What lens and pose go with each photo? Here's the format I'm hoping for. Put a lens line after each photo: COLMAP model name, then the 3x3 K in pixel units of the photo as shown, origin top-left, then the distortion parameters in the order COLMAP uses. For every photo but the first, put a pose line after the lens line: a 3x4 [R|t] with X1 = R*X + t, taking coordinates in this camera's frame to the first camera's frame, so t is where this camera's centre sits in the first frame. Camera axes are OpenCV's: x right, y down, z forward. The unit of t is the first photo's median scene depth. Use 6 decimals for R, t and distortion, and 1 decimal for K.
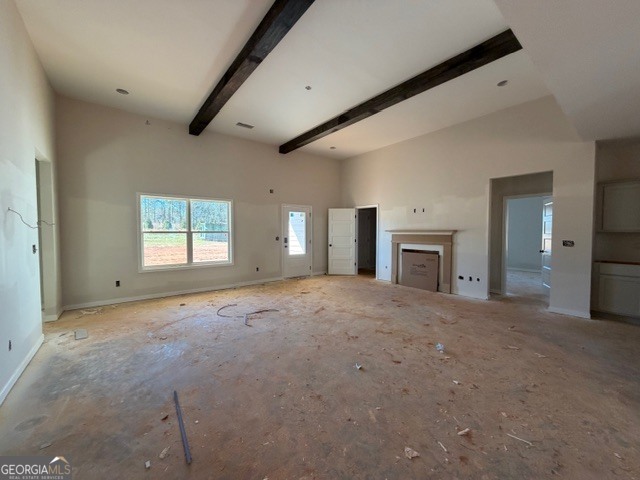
lens RADIAL K [[257.0, 0, 317.2], [0, 257.0, 239.0], [0, 0, 1]] dist [-0.000960, 0.000029]
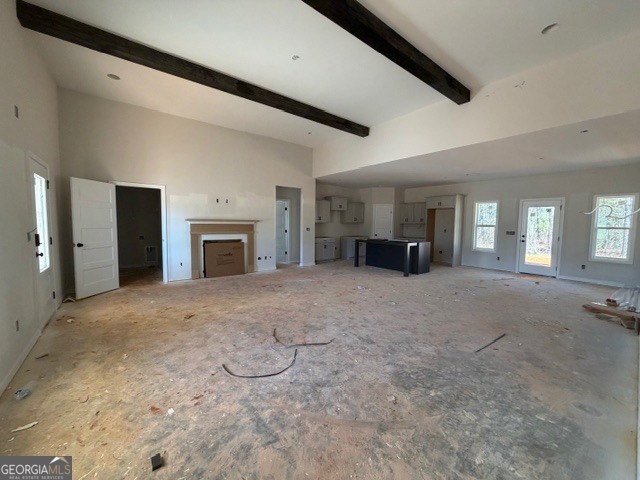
lens RADIAL K [[257.0, 0, 317.2], [0, 257.0, 240.5], [0, 0, 1]] dist [-0.000960, 0.000029]
pose [[-0.003024, -0.068601, 0.997640, -0.713792], [0.015491, 0.997521, 0.068639, -0.021642], [-0.999875, 0.015662, -0.001954, 0.709471]]
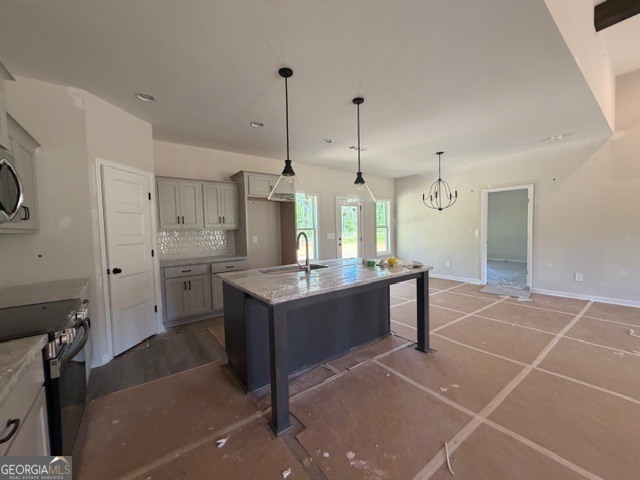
lens RADIAL K [[257.0, 0, 321.9], [0, 257.0, 241.1], [0, 0, 1]] dist [-0.000960, 0.000029]
pose [[-0.999602, 0.026852, 0.008642, 0.688283], [0.027438, 0.996654, 0.076993, -0.016966], [-0.006545, 0.077199, -0.996994, 0.789568]]
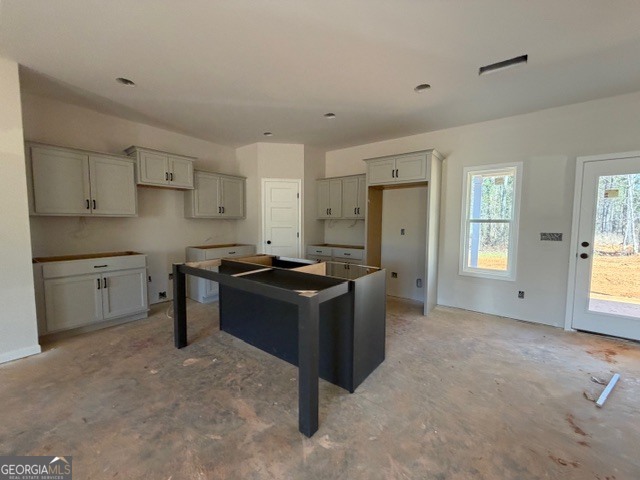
lens RADIAL K [[257.0, 0, 316.3], [0, 257.0, 241.4], [0, 0, 1]] dist [-0.000960, 0.000029]
pose [[-0.243619, -0.072319, 0.967171, 0.215325], [0.021094, 0.996585, 0.079832, 0.000298], [-0.969642, 0.039850, -0.241262, 0.343005]]
